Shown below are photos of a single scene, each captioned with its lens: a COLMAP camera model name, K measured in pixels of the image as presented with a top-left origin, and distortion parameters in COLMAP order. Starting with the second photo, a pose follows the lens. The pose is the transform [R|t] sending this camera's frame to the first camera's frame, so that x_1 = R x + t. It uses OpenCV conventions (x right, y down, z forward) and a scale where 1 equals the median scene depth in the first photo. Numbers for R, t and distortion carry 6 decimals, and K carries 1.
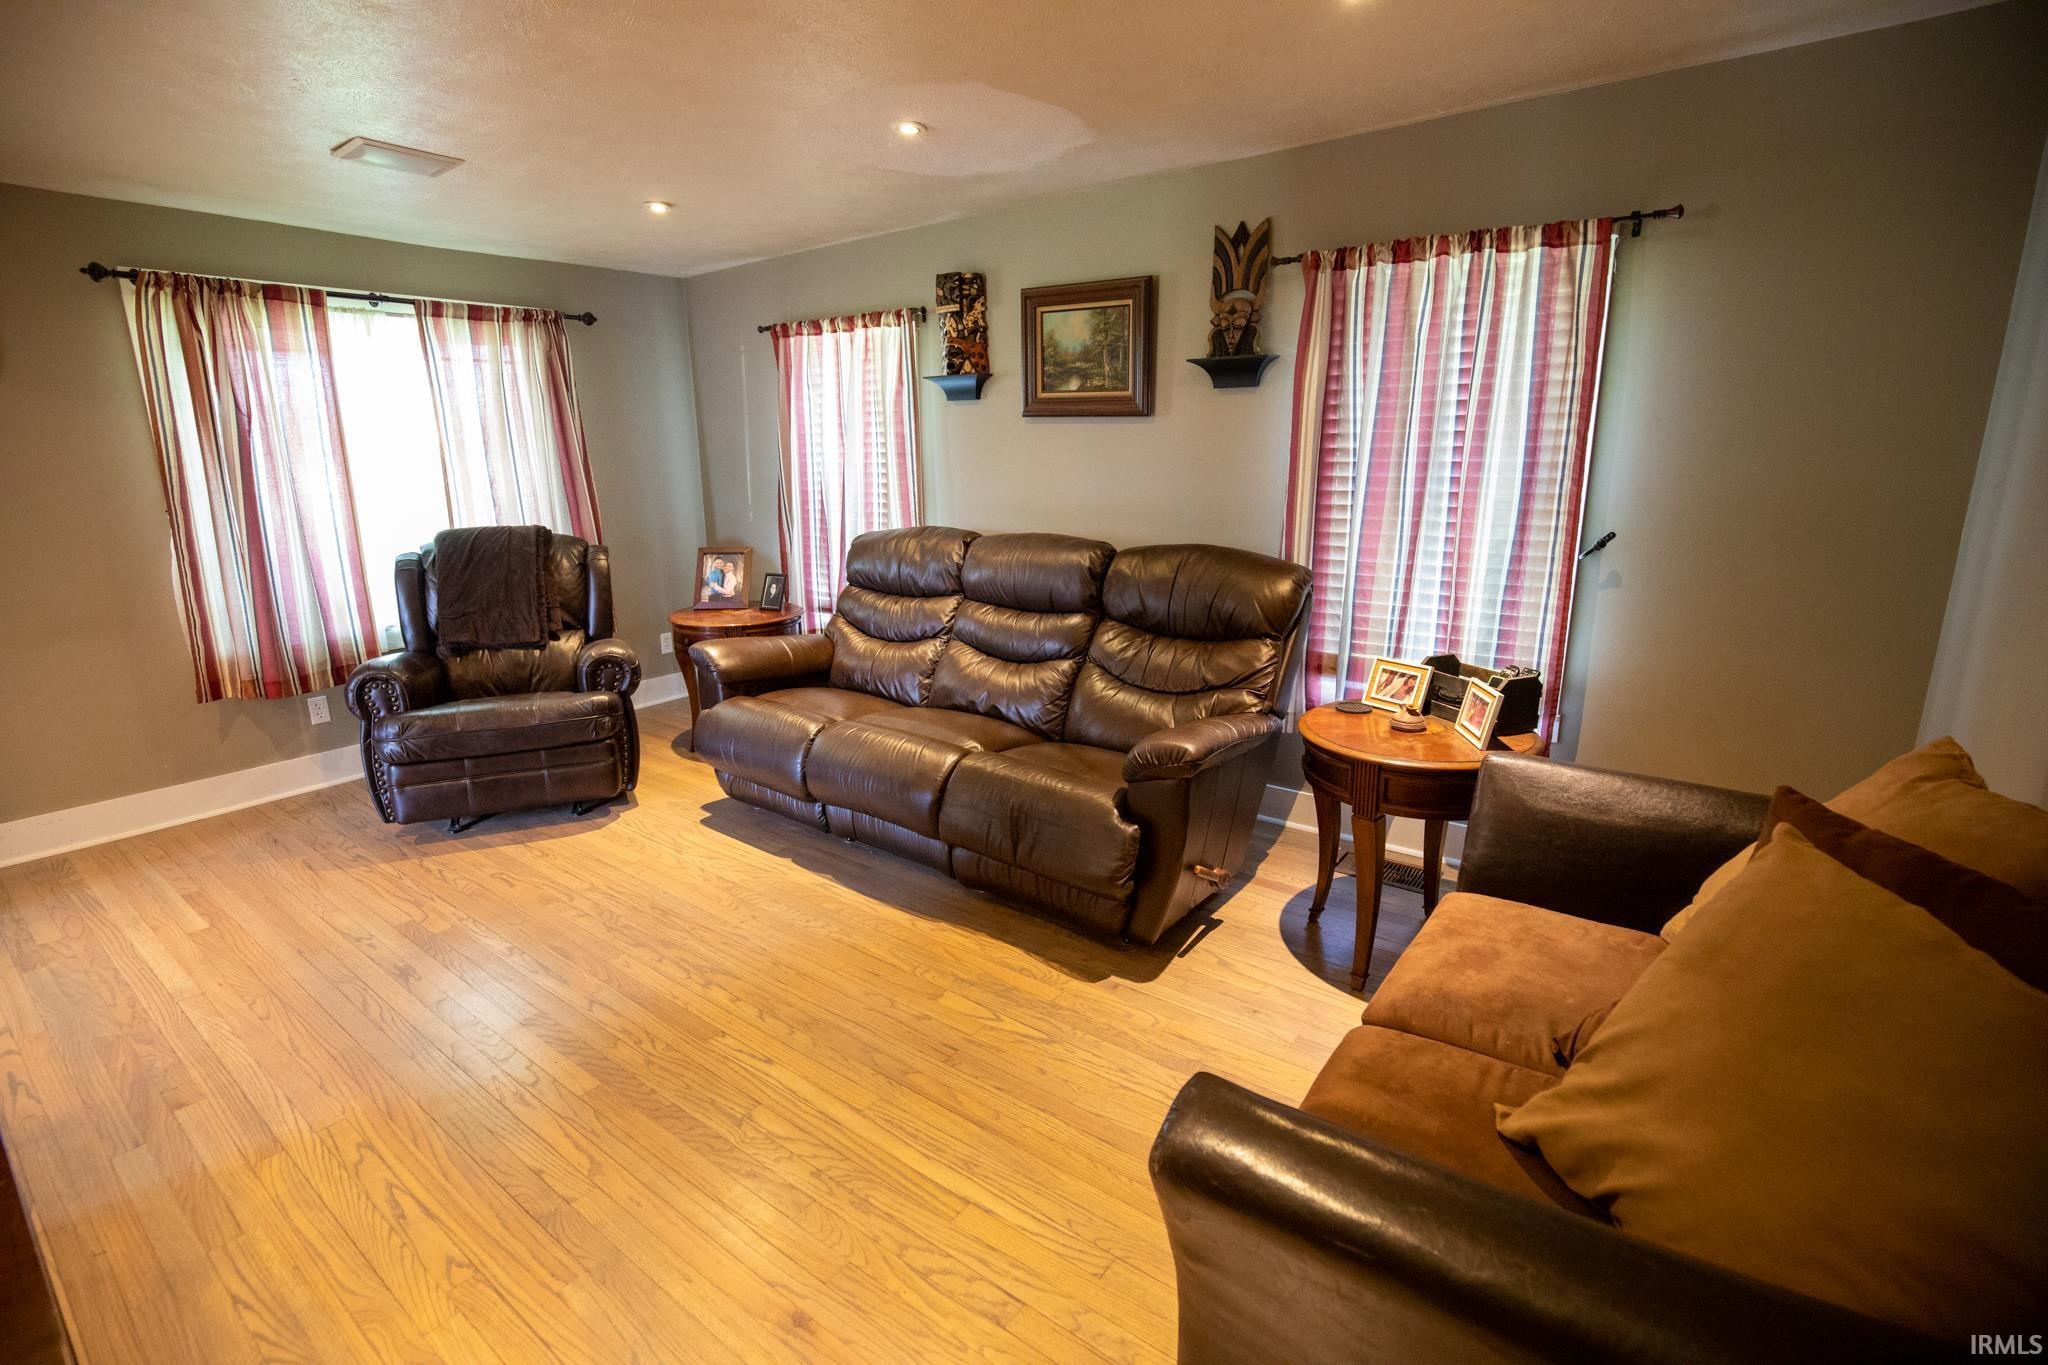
lens RADIAL K [[915.2, 0, 1025.7], [0, 915.2, 693.3], [0, 0, 1]] dist [-0.044755, 0.013138]
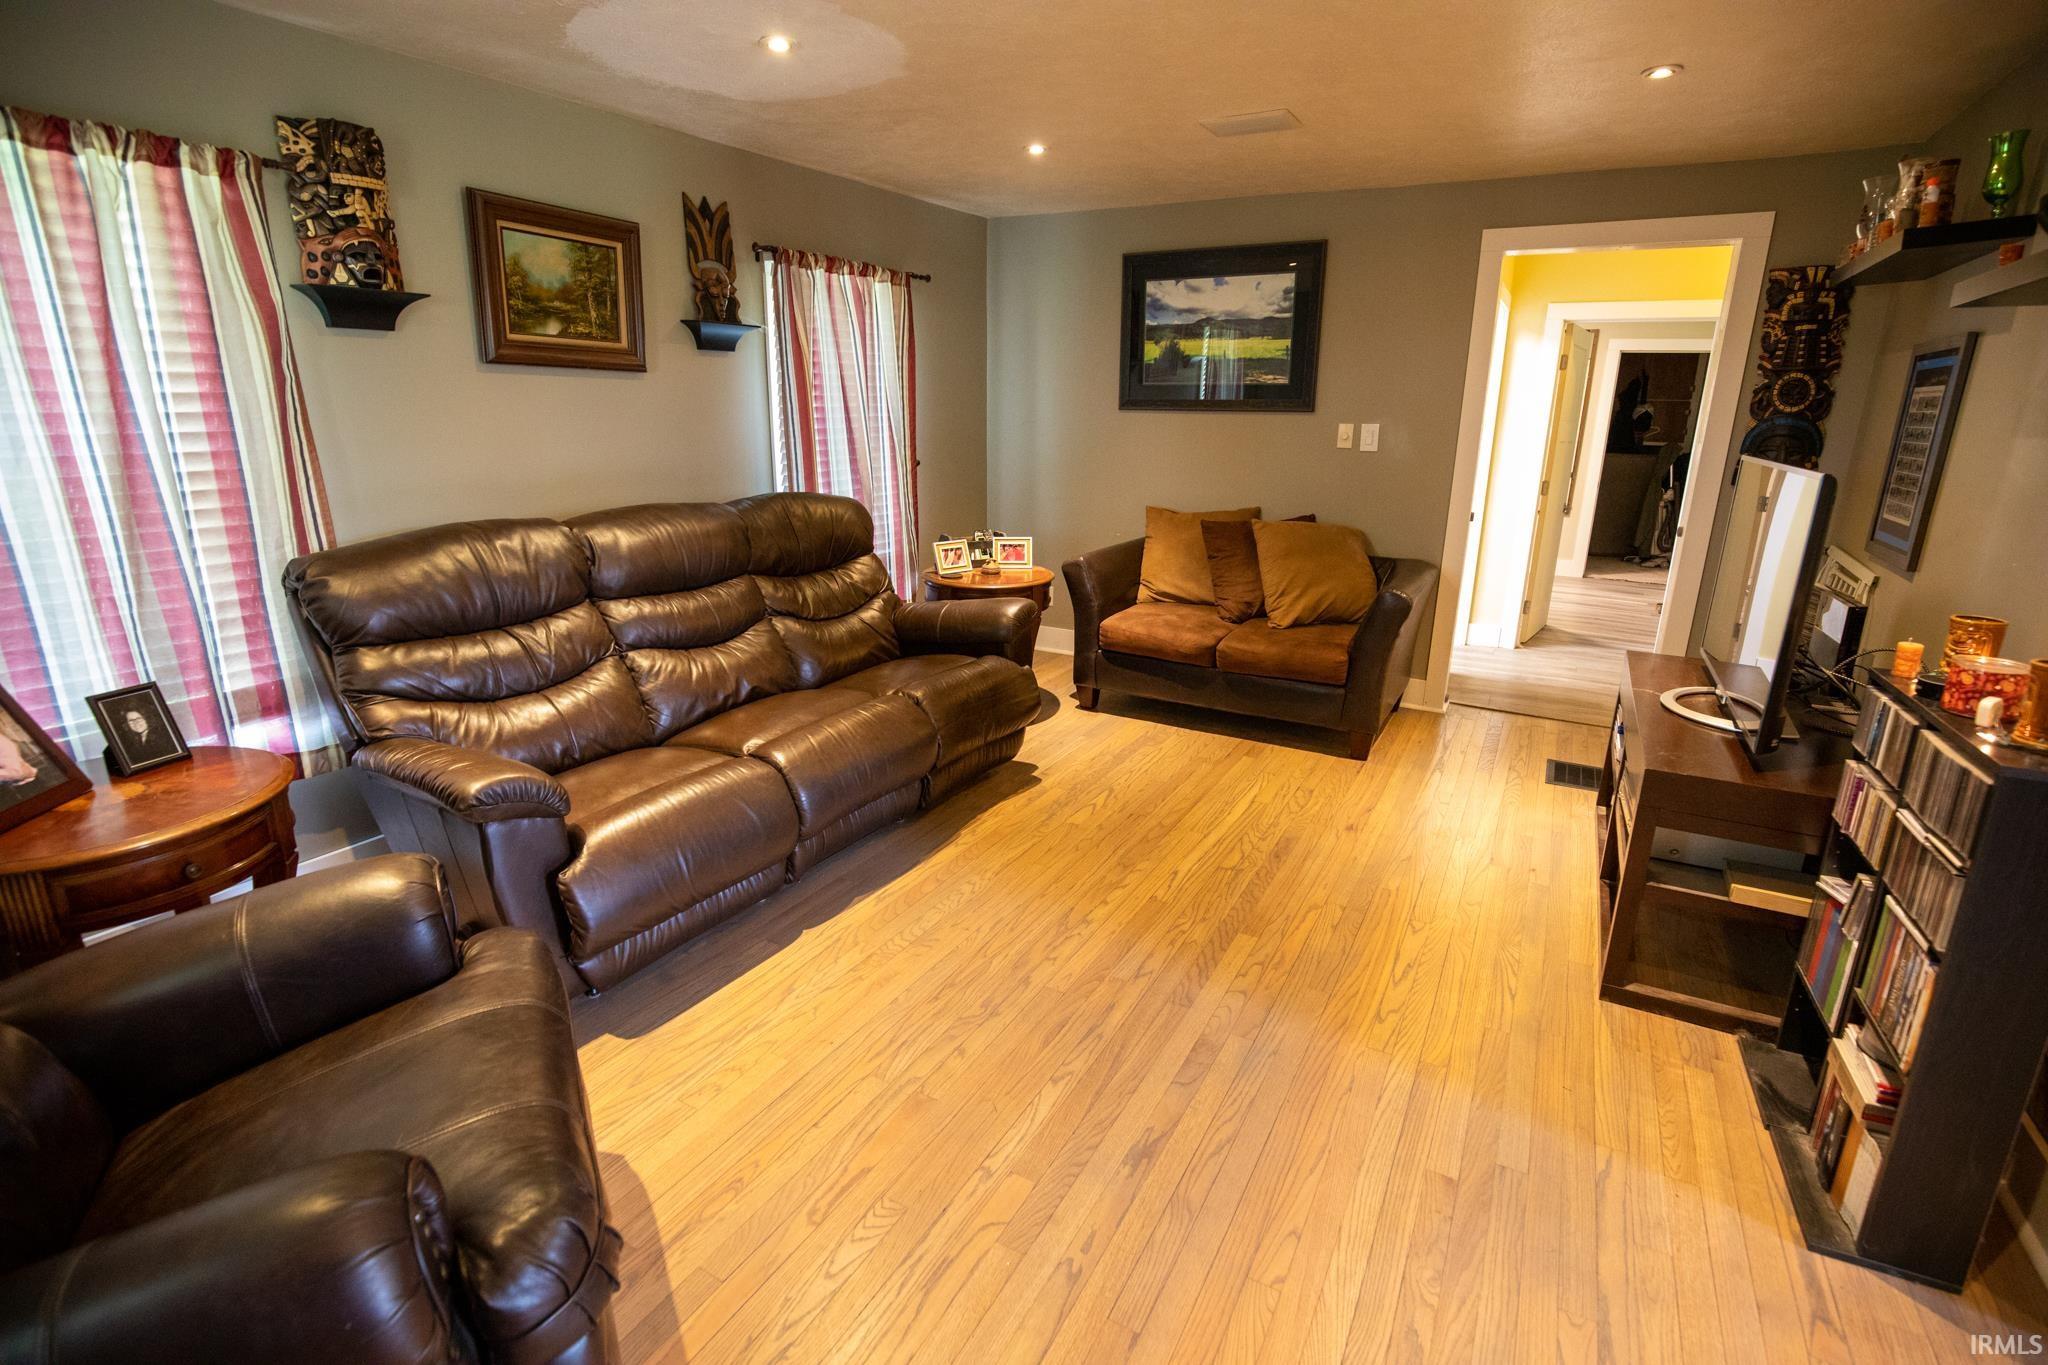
lens RADIAL K [[956.9, 0, 1024.0], [0, 956.9, 682.5], [0, 0, 1]] dist [-0.020947, 0.000290]
pose [[-0.118131, -0.270589, 0.955420, -1.002572], [0.252079, 0.922467, 0.292424, -0.206489], [-0.960469, 0.275385, -0.040762, 0.789989]]
